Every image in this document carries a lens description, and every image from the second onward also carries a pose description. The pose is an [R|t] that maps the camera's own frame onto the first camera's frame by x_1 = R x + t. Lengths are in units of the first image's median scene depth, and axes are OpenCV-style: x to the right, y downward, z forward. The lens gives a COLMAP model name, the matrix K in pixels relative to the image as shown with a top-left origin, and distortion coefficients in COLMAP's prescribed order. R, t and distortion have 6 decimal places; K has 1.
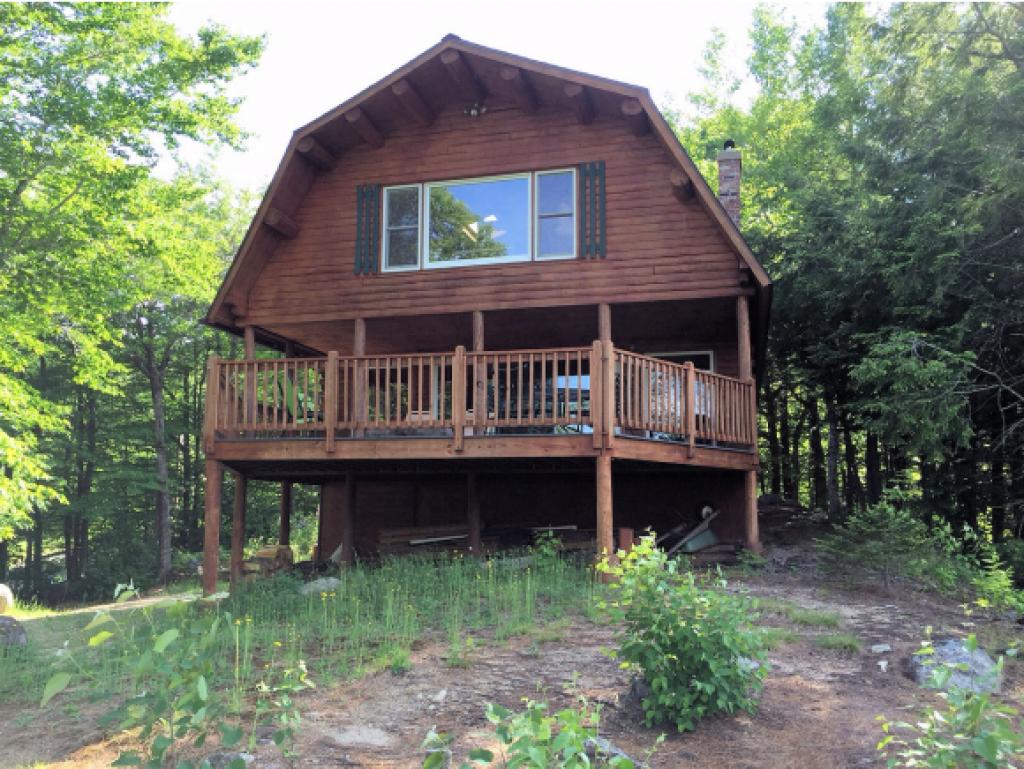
lens RADIAL K [[871.9, 0, 512.0], [0, 871.9, 384.5], [0, 0, 1]] dist [0.059992, -0.000507]
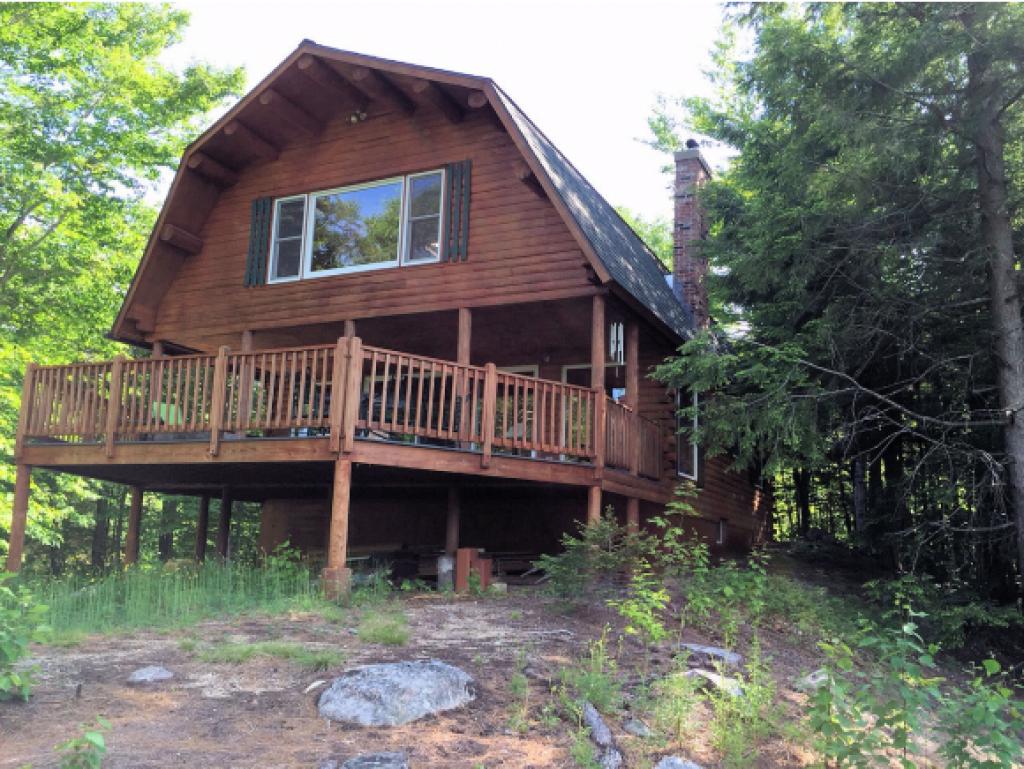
lens RADIAL K [[871.9, 0, 512.0], [0, 871.9, 384.5], [0, 0, 1]] dist [0.059992, -0.000507]
pose [[0.982278, -0.008018, -0.187256, 0.323960], [0.000356, 0.999162, -0.040918, 0.027983], [0.187427, 0.040126, 0.981459, 0.083086]]
